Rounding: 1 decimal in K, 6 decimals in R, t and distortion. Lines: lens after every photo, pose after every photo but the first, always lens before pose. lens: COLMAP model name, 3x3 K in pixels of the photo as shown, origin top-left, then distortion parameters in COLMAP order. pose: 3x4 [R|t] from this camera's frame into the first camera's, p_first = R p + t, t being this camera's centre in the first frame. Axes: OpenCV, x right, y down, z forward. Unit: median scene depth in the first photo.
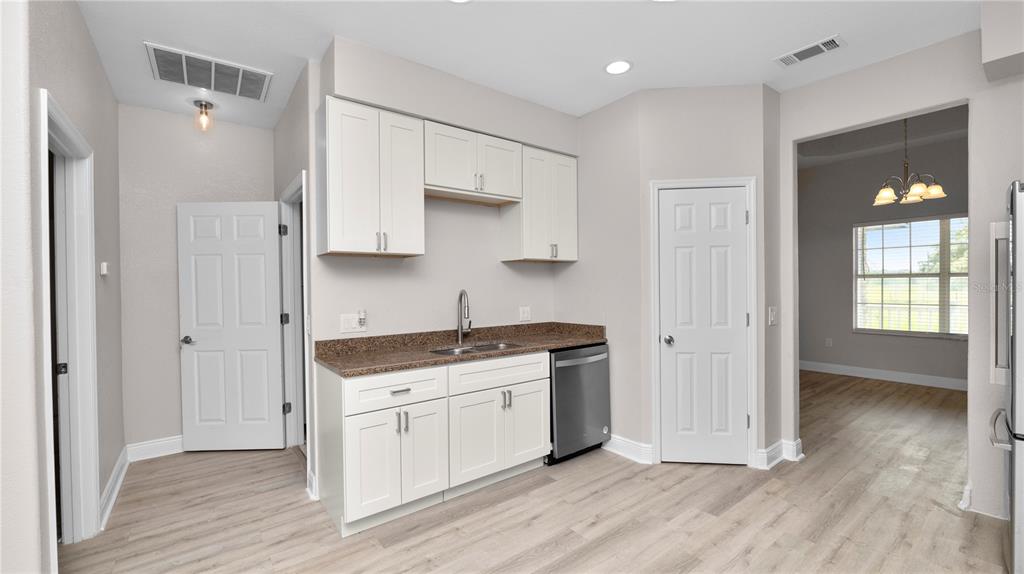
lens RADIAL K [[420.2, 0, 510.4], [0, 420.2, 288.7], [0, 0, 1]] dist [-0.010528, 0.000277]
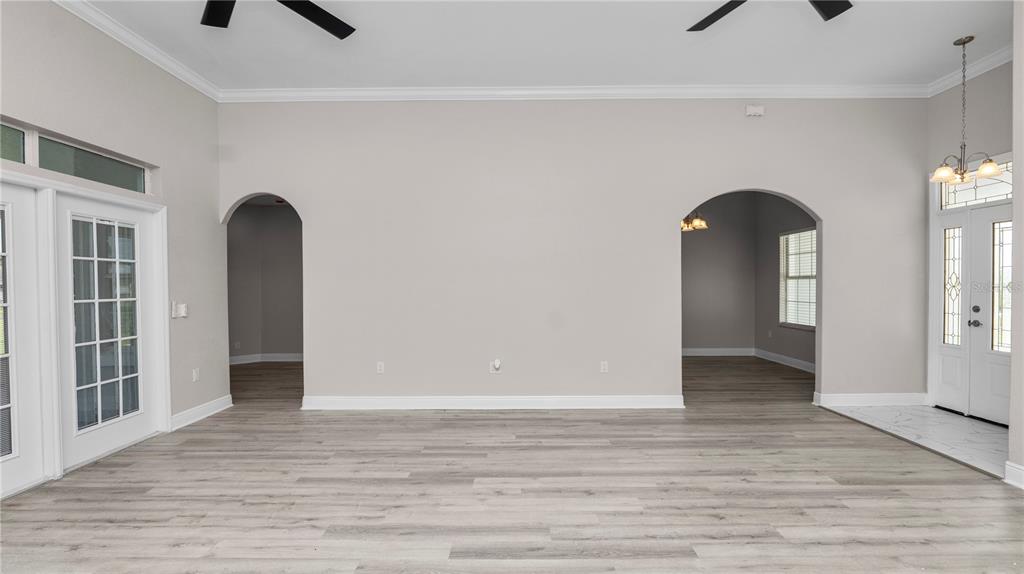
lens RADIAL K [[433.6, 0, 515.5], [0, 433.6, 290.9], [0, 0, 1]] dist [-0.009531, 0.000305]
pose [[0.793632, 0.017205, -0.608154, 1.823068], [-0.010301, 0.999837, 0.014843, -0.005638], [0.608310, -0.005515, 0.793680, -0.787181]]
